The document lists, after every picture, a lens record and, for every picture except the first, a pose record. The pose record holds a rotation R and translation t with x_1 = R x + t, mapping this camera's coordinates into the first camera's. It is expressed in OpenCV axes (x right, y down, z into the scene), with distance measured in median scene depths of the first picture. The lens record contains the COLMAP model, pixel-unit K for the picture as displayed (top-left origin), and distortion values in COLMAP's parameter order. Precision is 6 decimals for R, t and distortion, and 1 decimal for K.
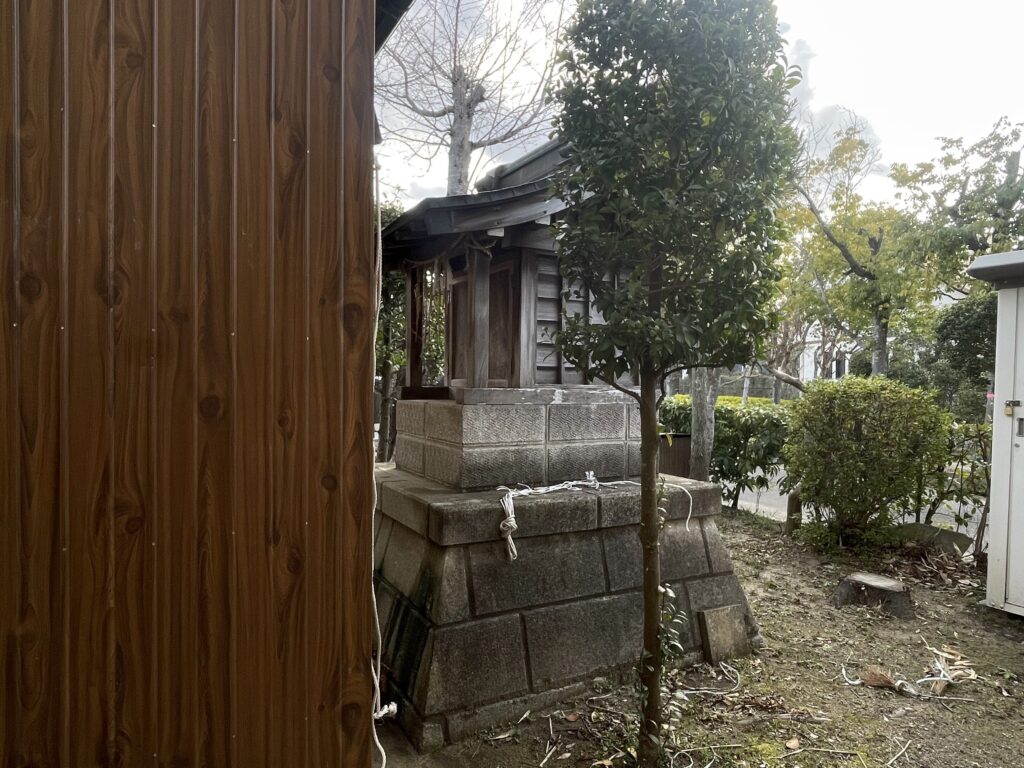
lens RADIAL K [[630.0, 0, 510.5], [0, 630.0, 384.0], [0, 0, 1]] dist [-0.004910, -0.000497]
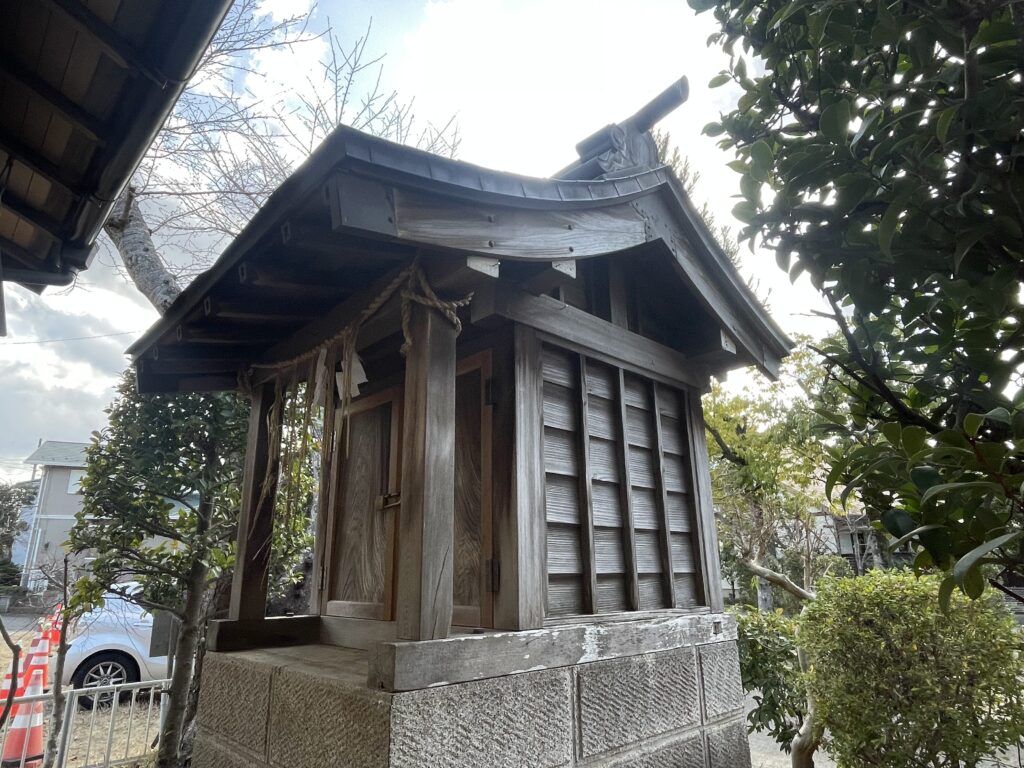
lens RADIAL K [[609.2, 0, 508.7], [0, 609.2, 389.3], [0, 0, 1]] dist [-0.000882, -0.000607]
pose [[0.969544, 0.048827, 0.240001, -0.095682], [0.023733, 0.956584, -0.290488, -0.028950], [-0.243765, 0.287337, 0.926292, 0.566229]]
